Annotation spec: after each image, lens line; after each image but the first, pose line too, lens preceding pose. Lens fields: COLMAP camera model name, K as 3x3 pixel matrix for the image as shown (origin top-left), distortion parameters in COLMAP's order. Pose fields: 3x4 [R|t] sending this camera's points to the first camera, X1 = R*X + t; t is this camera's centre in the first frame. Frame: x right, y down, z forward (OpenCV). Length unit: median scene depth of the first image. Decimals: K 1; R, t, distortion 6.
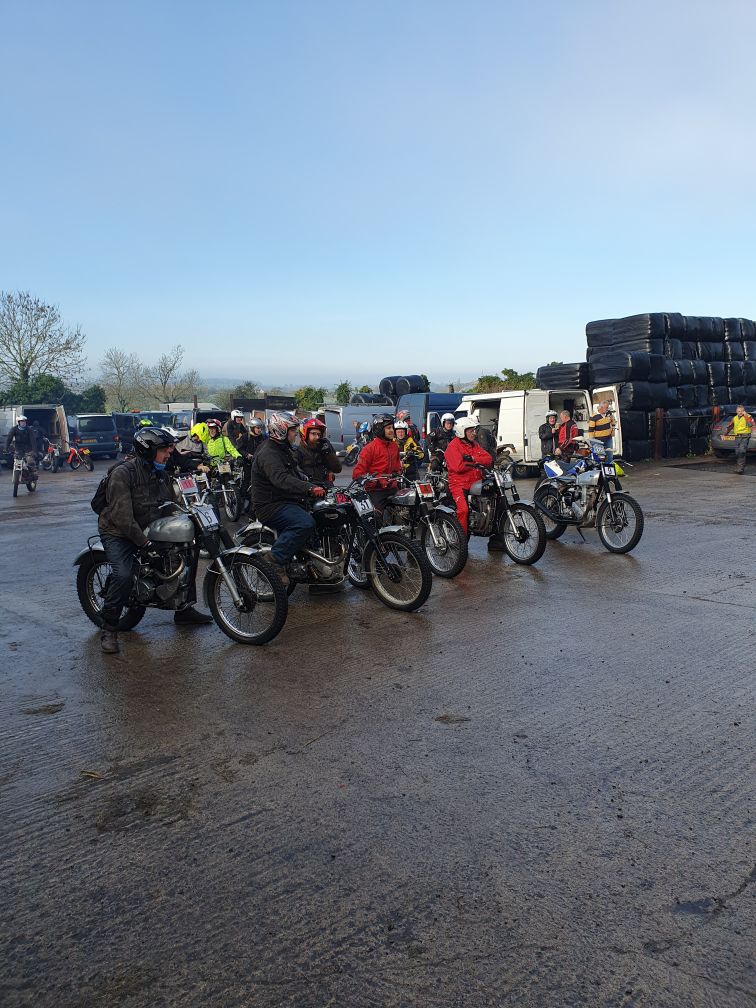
lens RADIAL K [[773.7, 0, 389.1], [0, 773.7, 498.9], [0, 0, 1]] dist [0.026998, -0.004238]
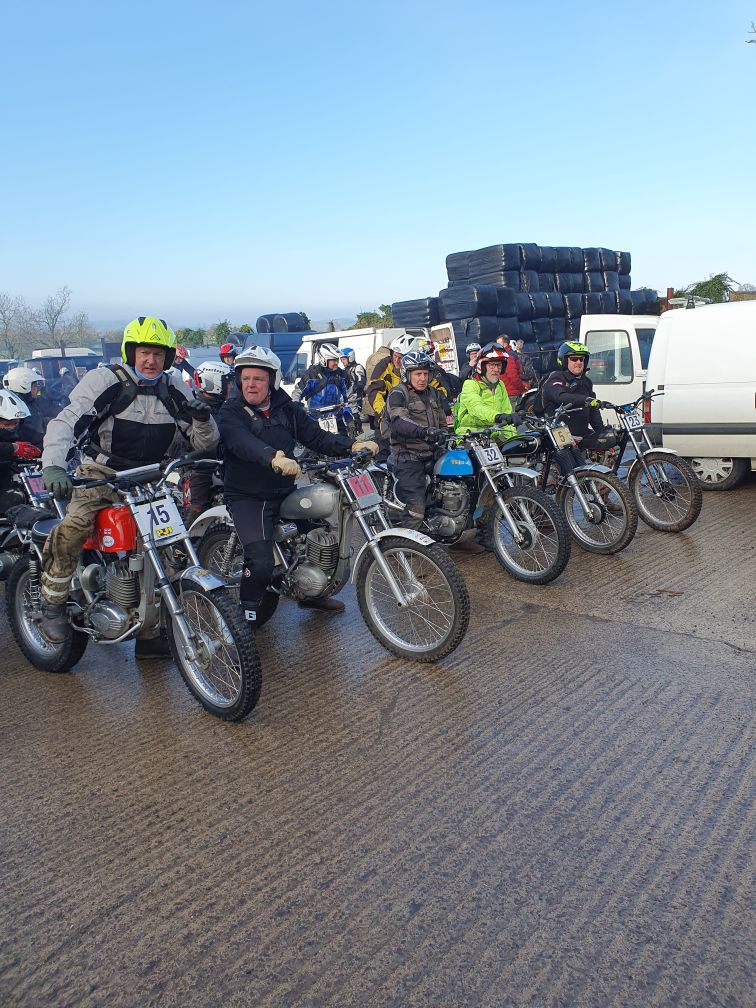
lens RADIAL K [[773.7, 0, 393.9], [0, 773.7, 496.5], [0, 0, 1]] dist [0.026998, -0.004238]
pose [[0.993691, -0.048806, 0.100981, 0.083527], [0.041021, 0.996126, 0.077777, -0.006355], [-0.104386, -0.073144, 0.991844, 0.030897]]
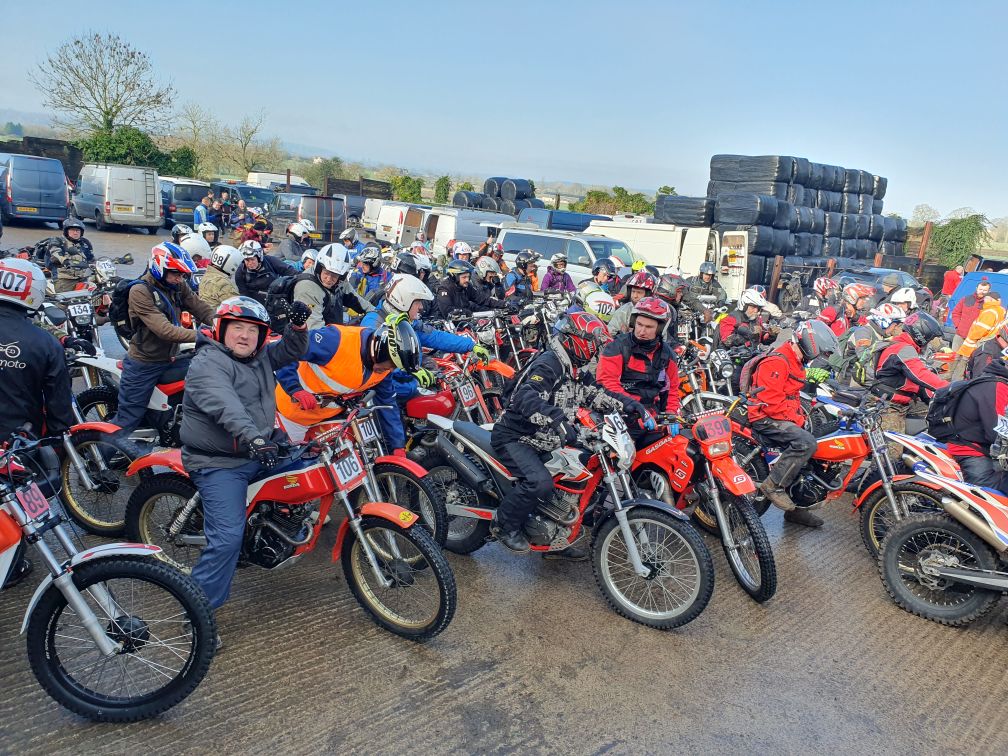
lens RADIAL K [[773.7, 0, 513.1], [0, 773.7, 376.2], [0, 0, 1]] dist [0.026998, -0.004238]
pose [[0.990775, 0.108332, 0.081418, -0.051339], [-0.116301, 0.988115, 0.100509, -0.019579], [-0.069562, -0.109050, 0.991599, 0.004625]]
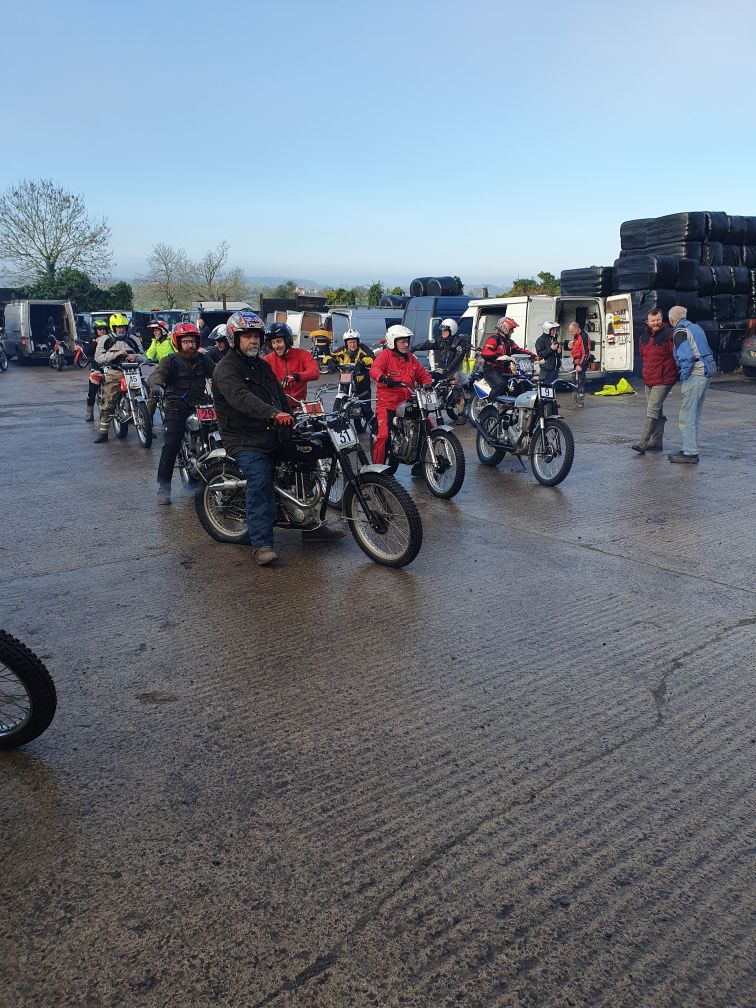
lens RADIAL K [[773.7, 0, 385.4], [0, 773.7, 501.8], [0, 0, 1]] dist [0.026998, -0.004238]
pose [[0.996841, 0.040595, -0.068263, 0.056478], [-0.031822, 0.991642, 0.125031, -0.005849], [0.072768, -0.122464, 0.989802, 0.032394]]
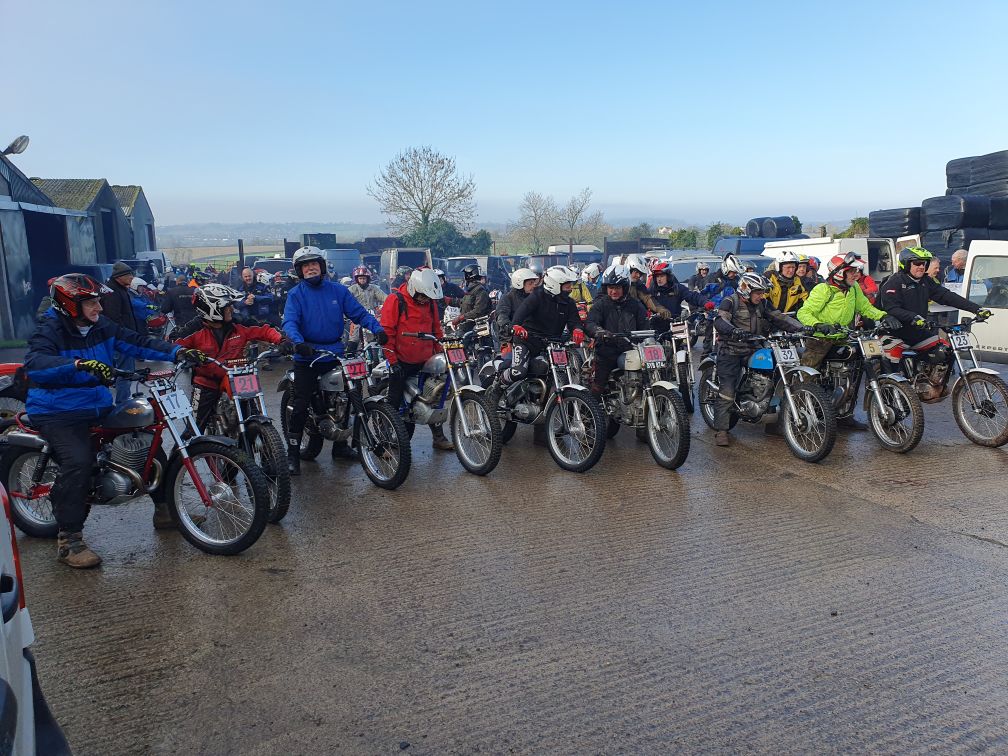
lens RADIAL K [[773.7, 0, 518.7], [0, 773.7, 371.9], [0, 0, 1]] dist [0.026998, -0.004238]
pose [[0.932424, 0.065152, -0.355444, 0.137241], [-0.050071, 0.997418, 0.051476, -0.003658], [0.357880, -0.030200, 0.933279, -0.038472]]
